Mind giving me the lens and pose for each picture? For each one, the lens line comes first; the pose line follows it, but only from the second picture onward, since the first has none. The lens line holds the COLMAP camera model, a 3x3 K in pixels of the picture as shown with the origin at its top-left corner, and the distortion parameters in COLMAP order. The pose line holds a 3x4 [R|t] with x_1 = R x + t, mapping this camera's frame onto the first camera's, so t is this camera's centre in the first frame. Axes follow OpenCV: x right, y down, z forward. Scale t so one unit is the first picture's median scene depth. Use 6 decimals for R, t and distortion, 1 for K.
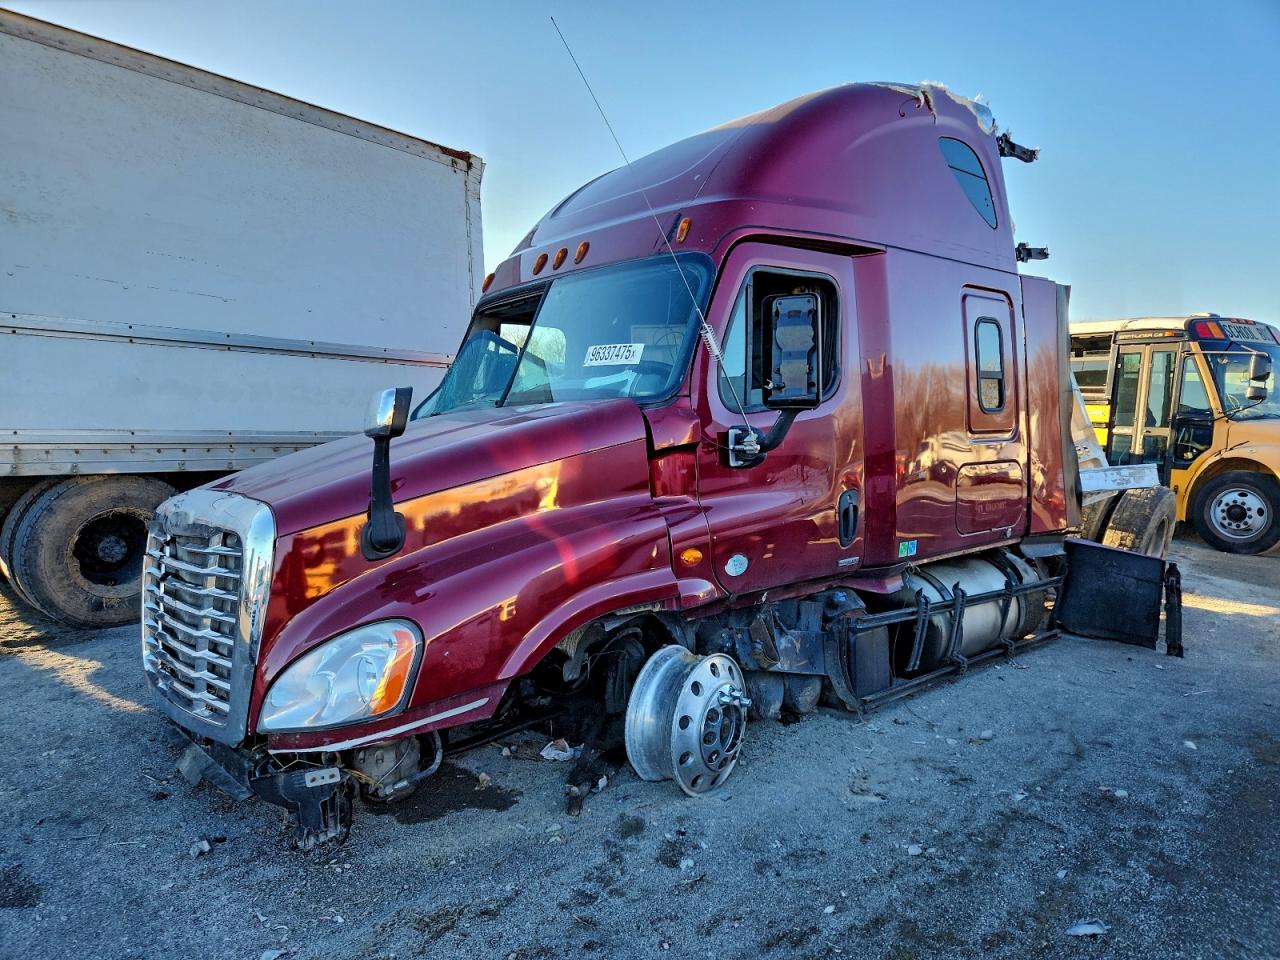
lens RADIAL K [[745.1, 0, 640.0], [0, 745.1, 480.0], [0, 0, 1]] dist [0.062211, -0.042862]
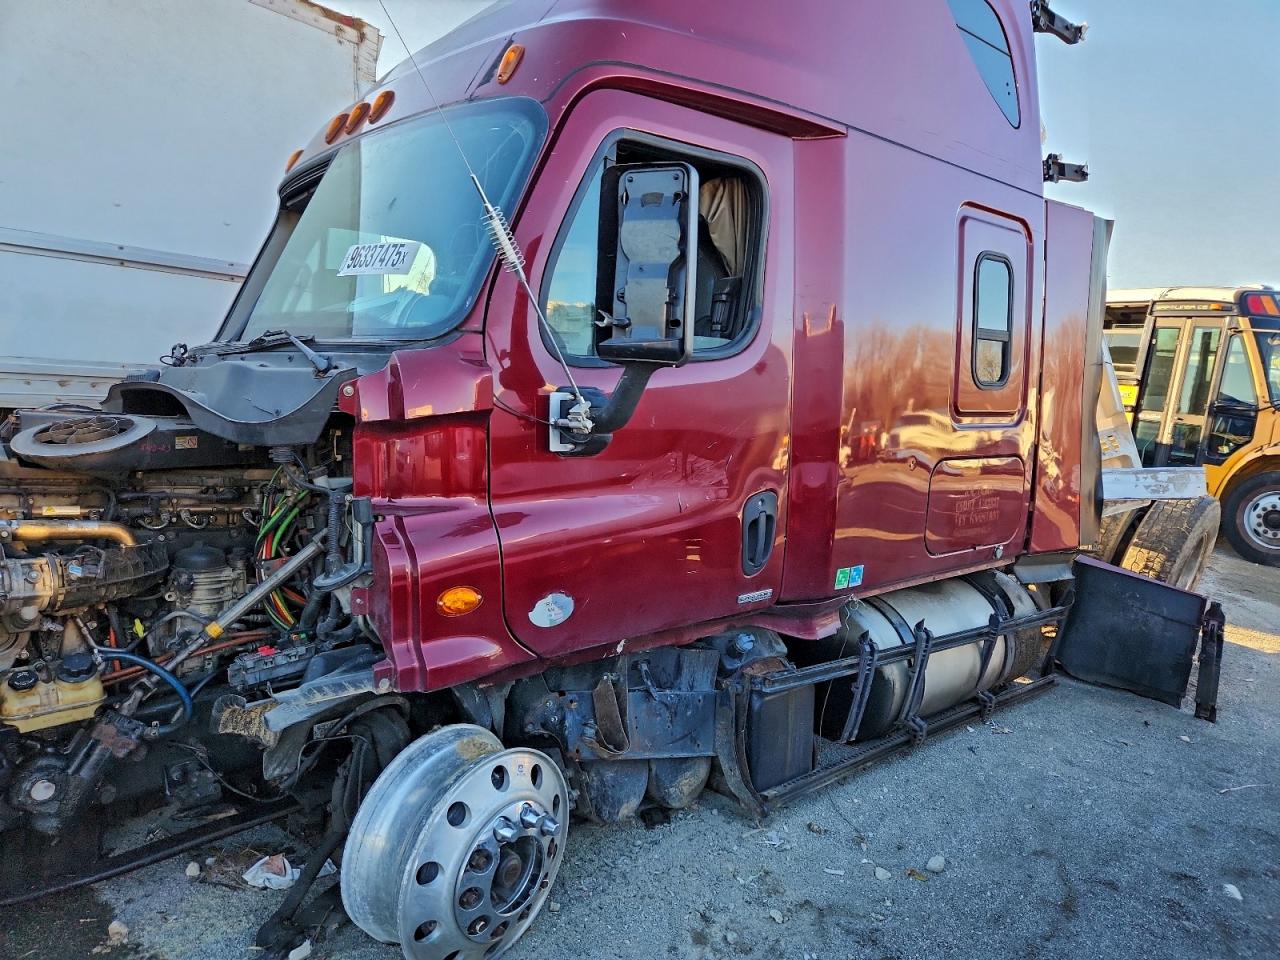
lens RADIAL K [[745.1, 0, 640.0], [0, 745.1, 480.0], [0, 0, 1]] dist [0.062211, -0.042862]
pose [[0.998401, 0.055854, -0.008687, 0.156693], [-0.055252, 0.996749, 0.058637, -0.027478], [0.011934, -0.058063, 0.998242, 0.295052]]
